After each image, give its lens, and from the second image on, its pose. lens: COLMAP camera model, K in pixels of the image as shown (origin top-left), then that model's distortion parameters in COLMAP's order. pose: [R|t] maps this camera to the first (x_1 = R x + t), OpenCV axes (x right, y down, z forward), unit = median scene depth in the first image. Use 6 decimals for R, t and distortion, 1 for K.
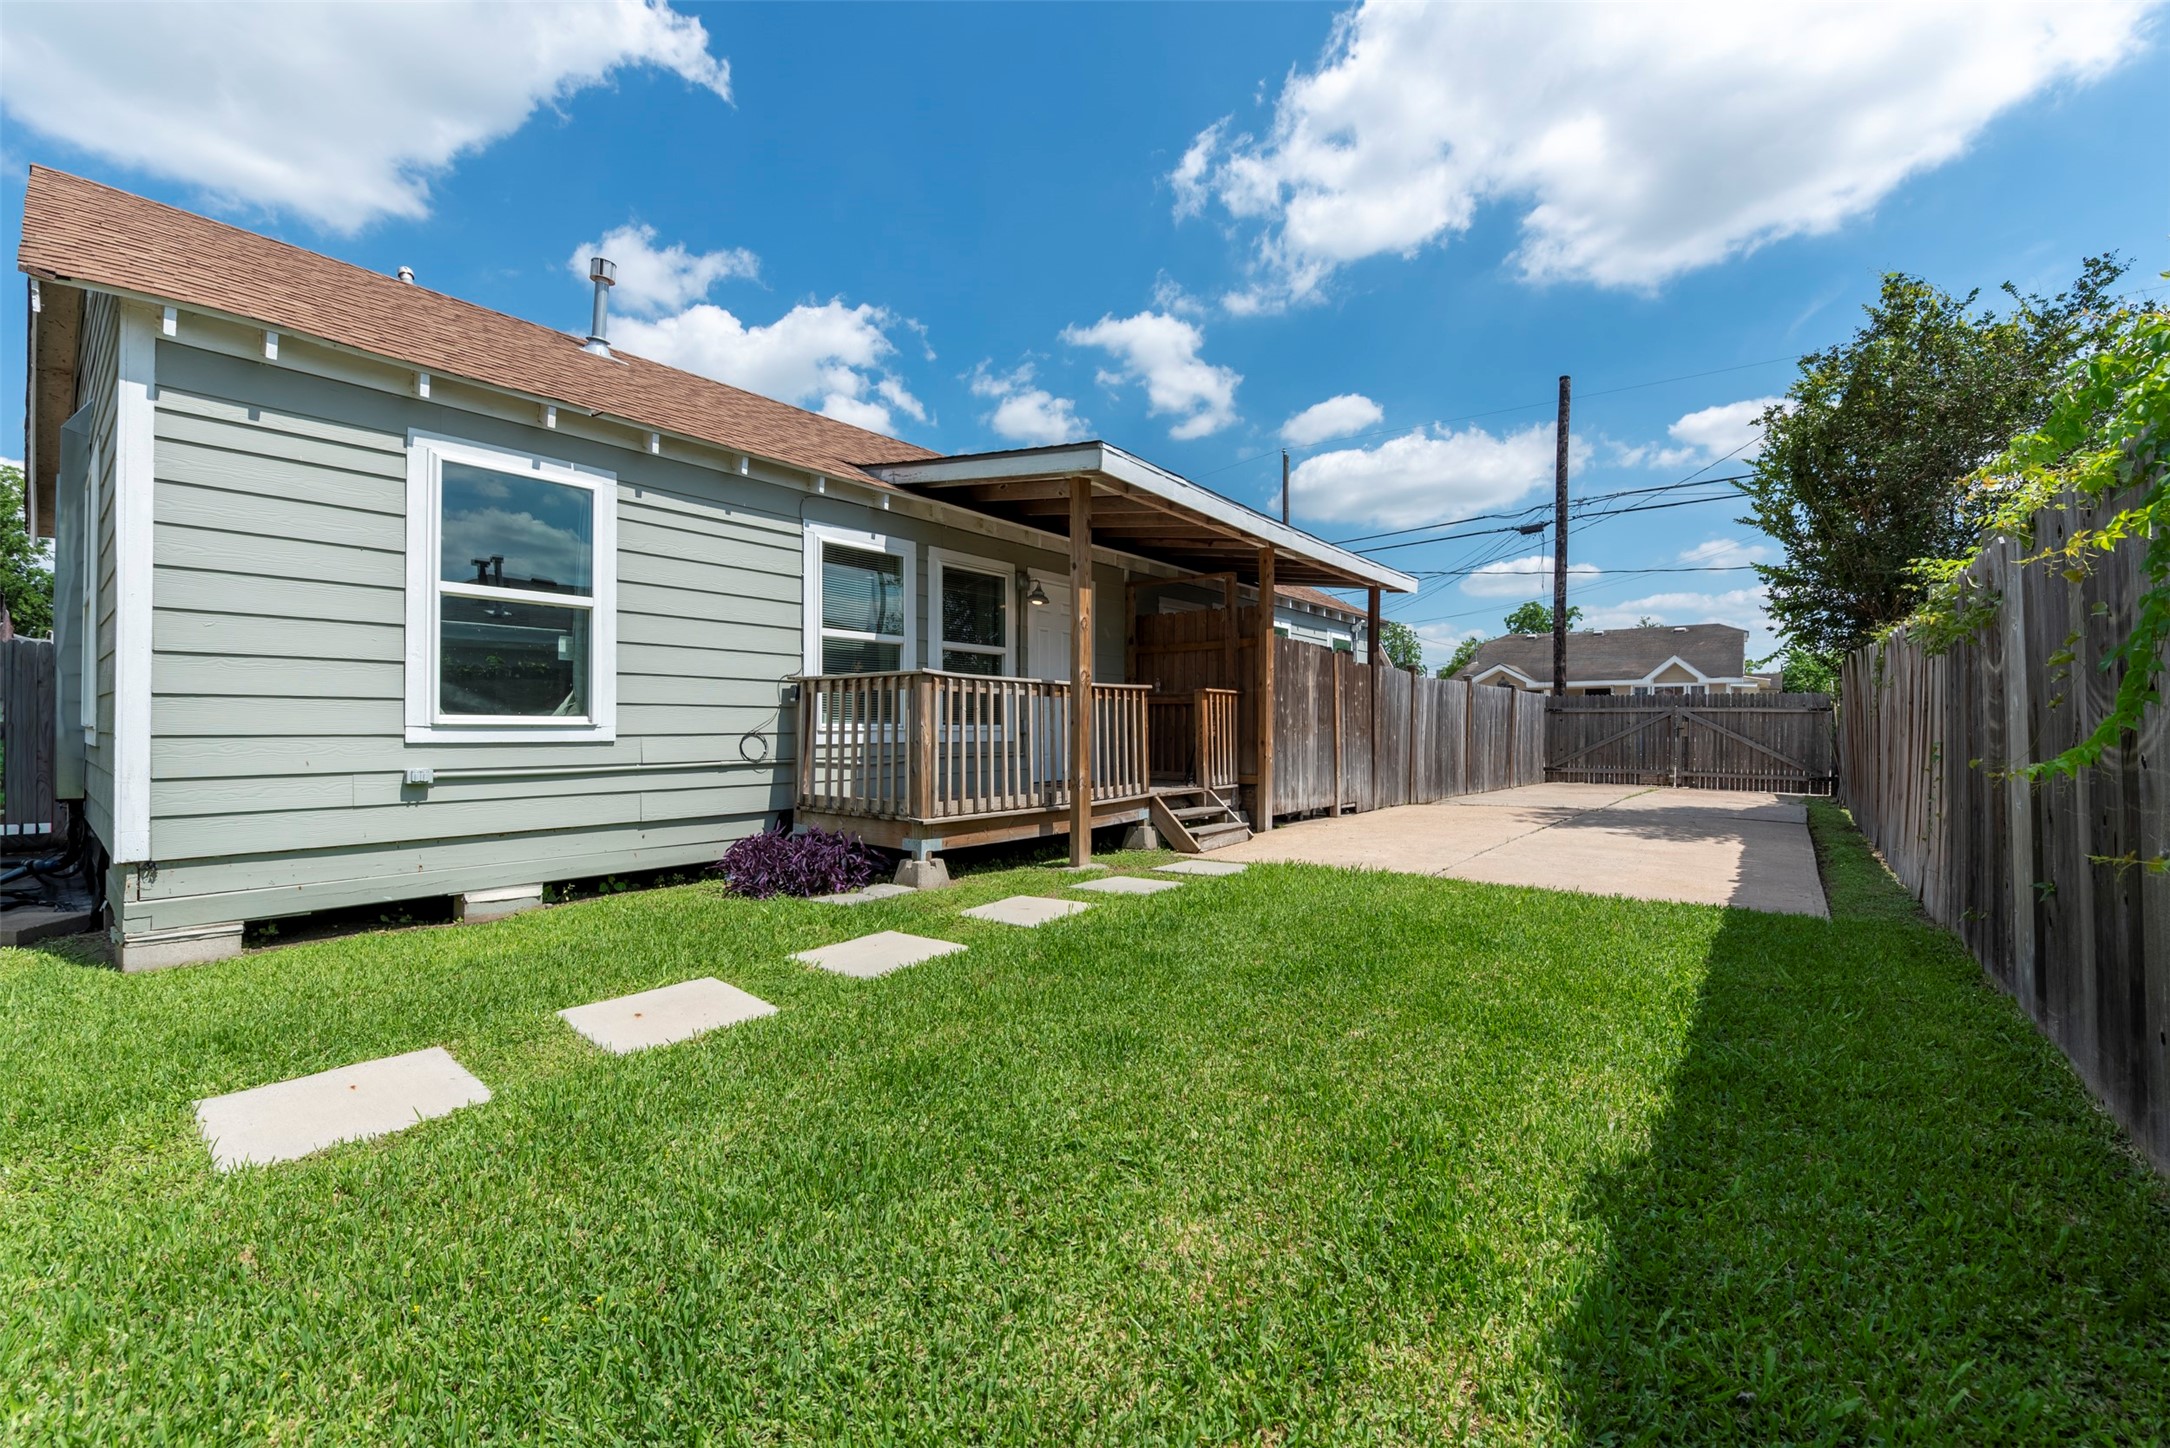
lens RADIAL K [[866.1, 0, 1084.2], [0, 866.1, 722.6], [0, 0, 1]] dist [-0.015767, -0.002023]
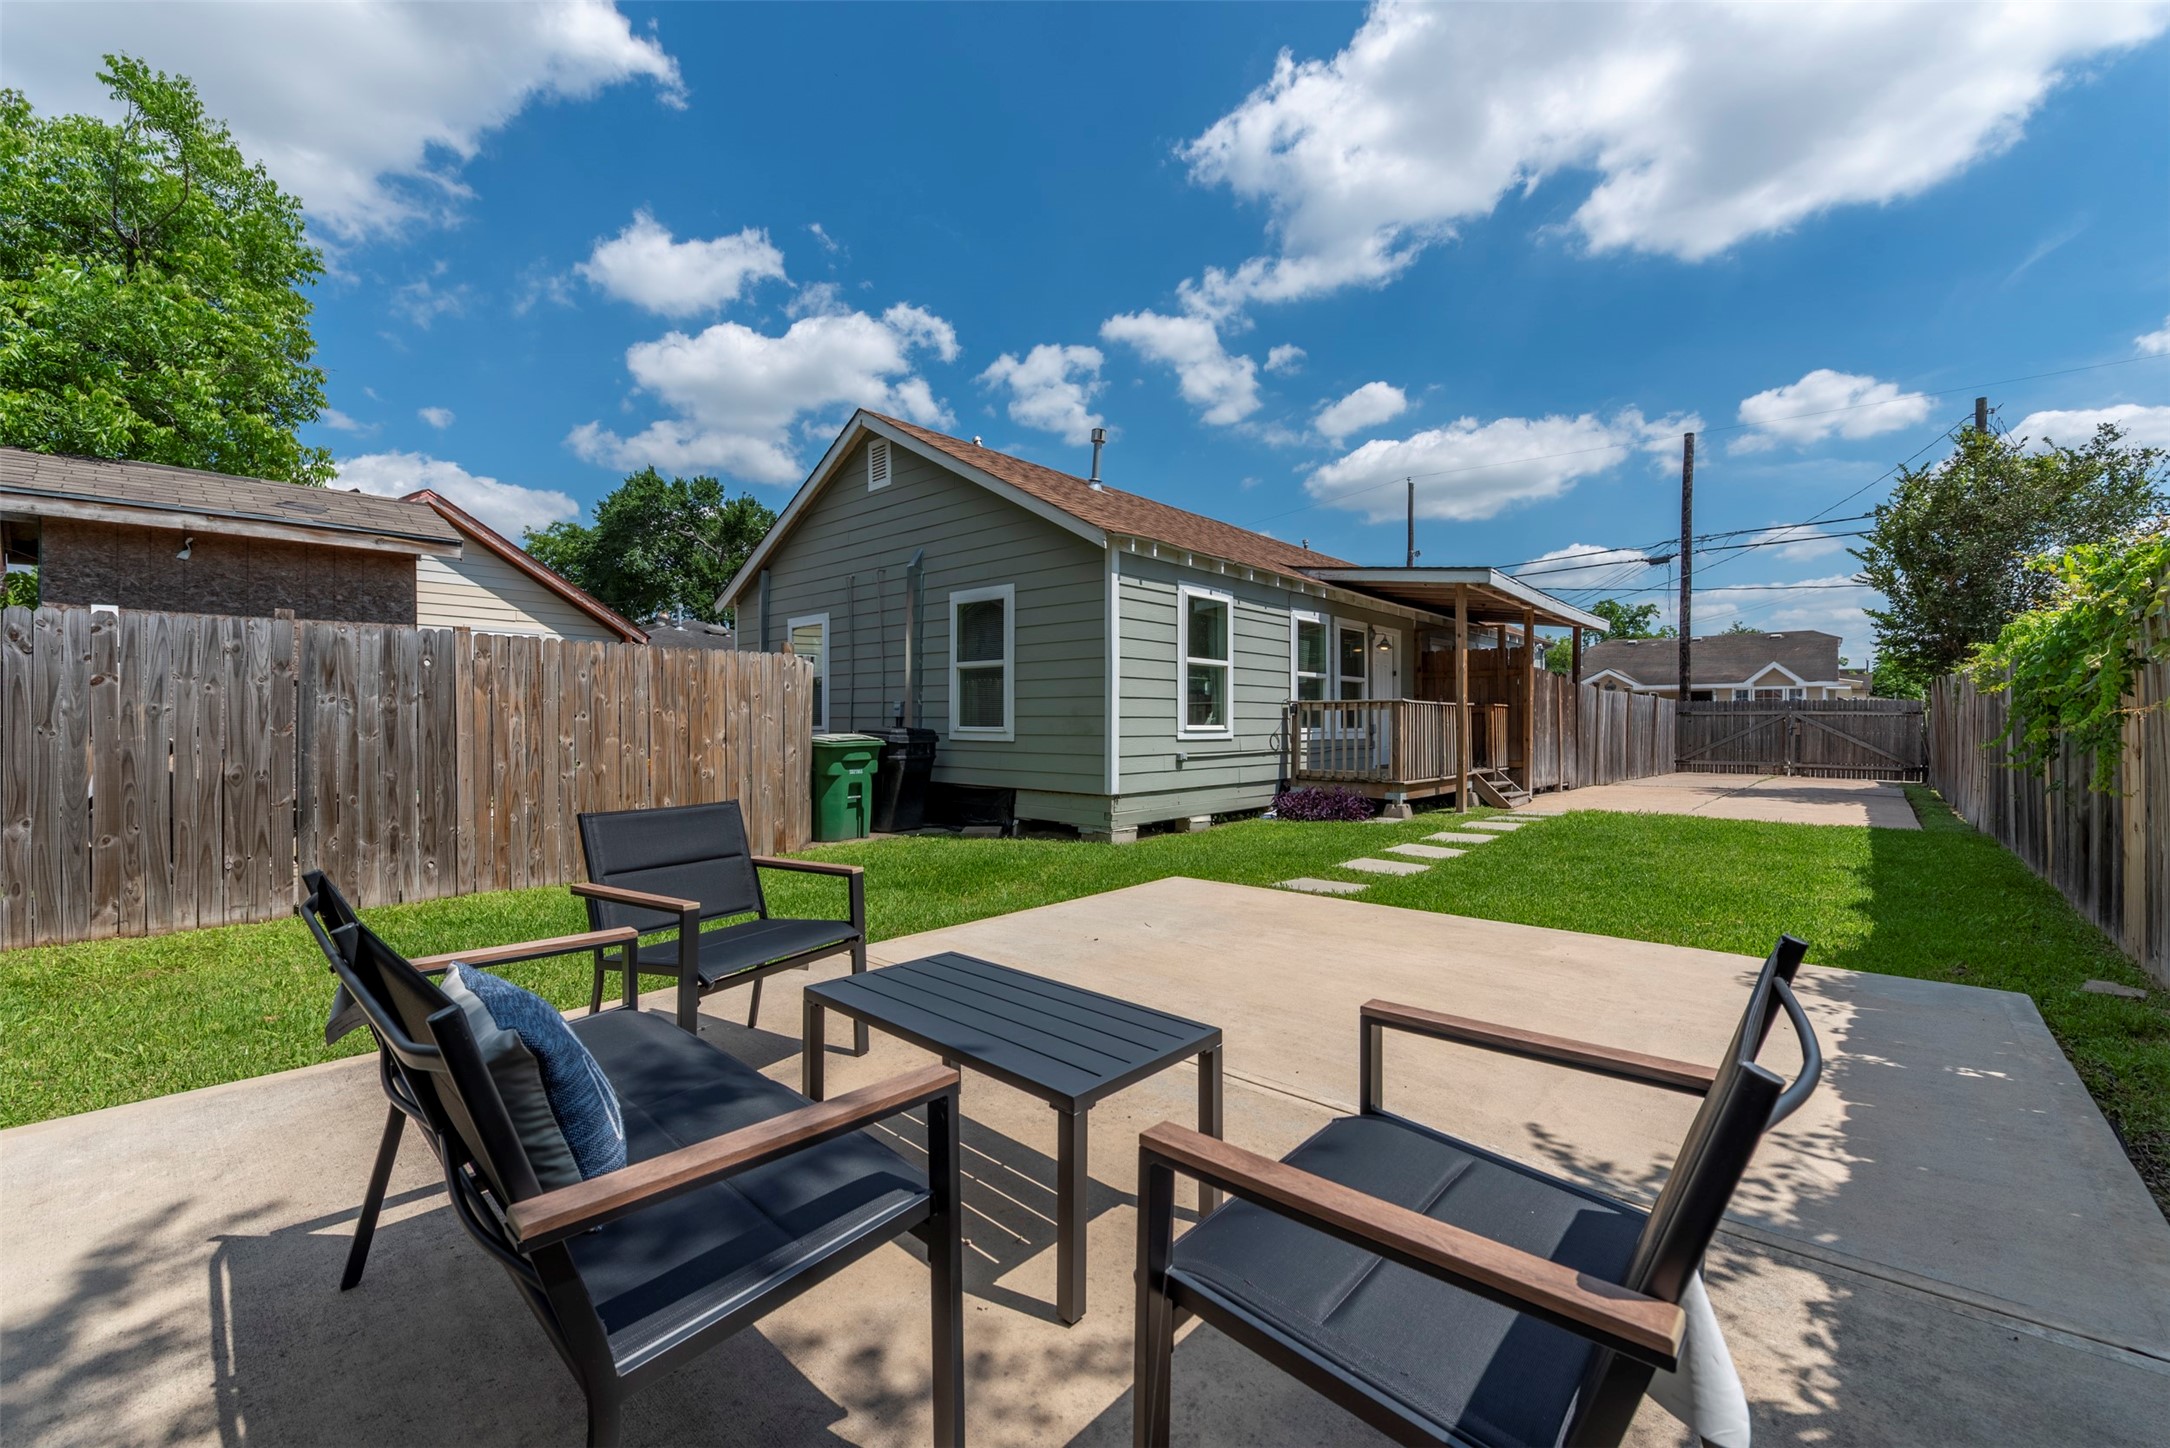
lens RADIAL K [[866.1, 0, 1083.2], [0, 866.1, 723.3], [0, 0, 1]] dist [-0.015767, -0.002023]
pose [[0.998250, -0.000896, -0.059134, -0.565018], [0.001122, 0.999992, 0.003779, -0.013832], [0.059130, -0.003838, 0.998243, -0.641708]]
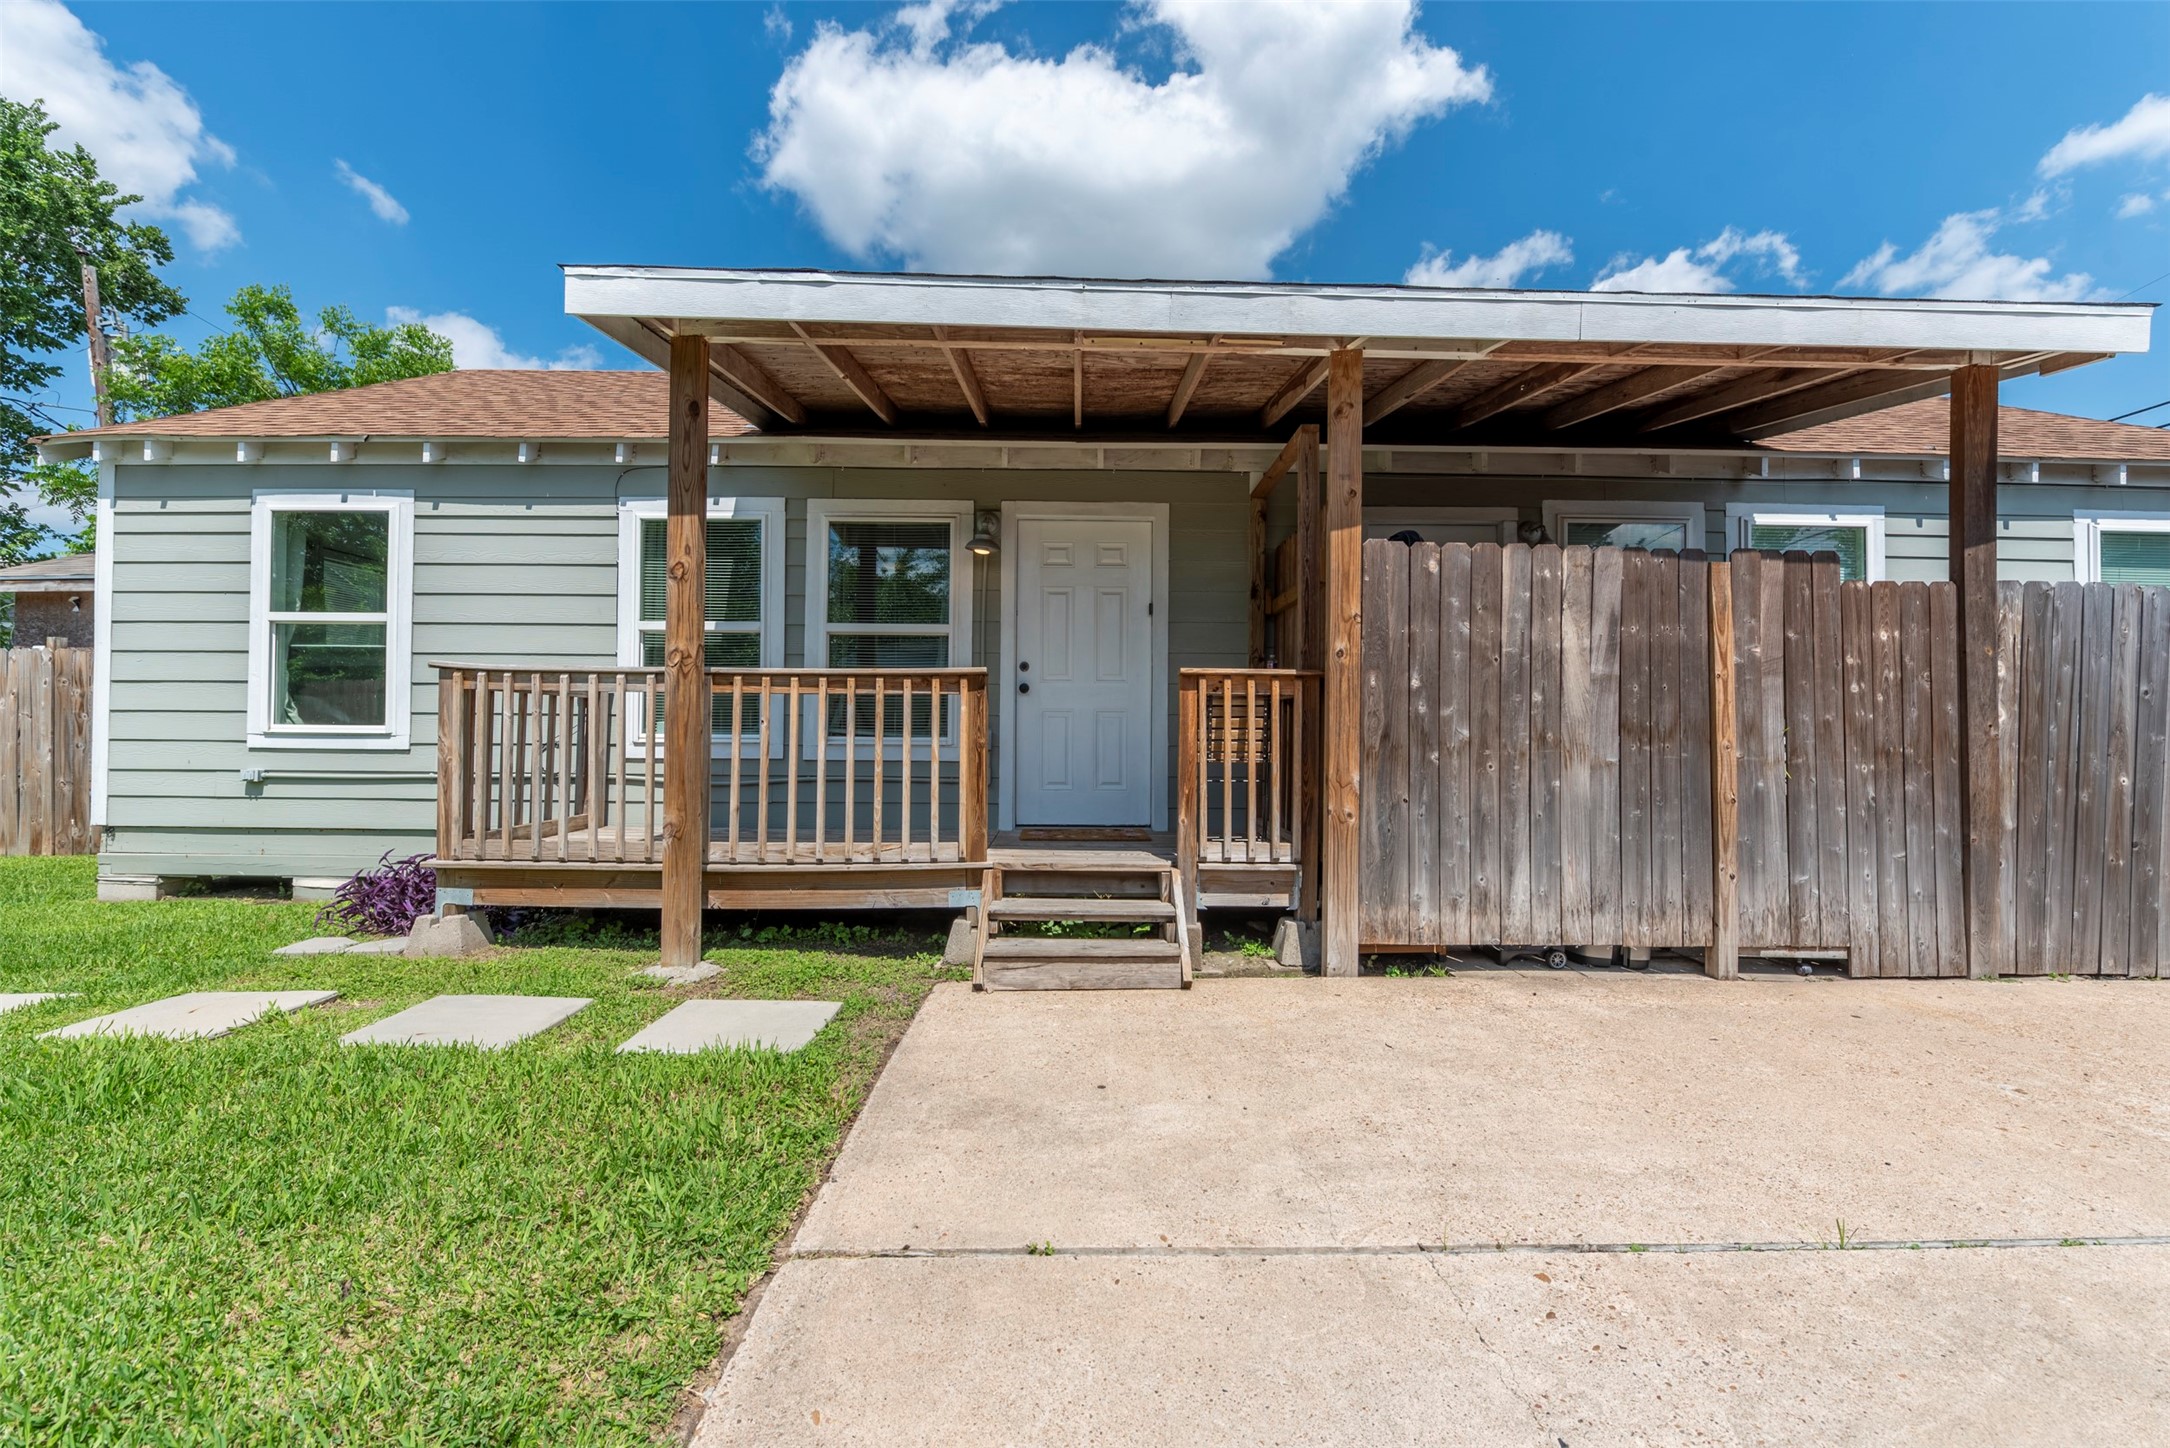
lens RADIAL K [[866.1, 0, 1083.7], [0, 866.1, 727.3], [0, 0, 1]] dist [-0.015767, -0.002023]
pose [[0.632612, -0.001508, -0.774467, 0.571903], [-0.004177, 0.999977, -0.005359, -0.002101], [0.774458, 0.006625, 0.632591, 0.730883]]
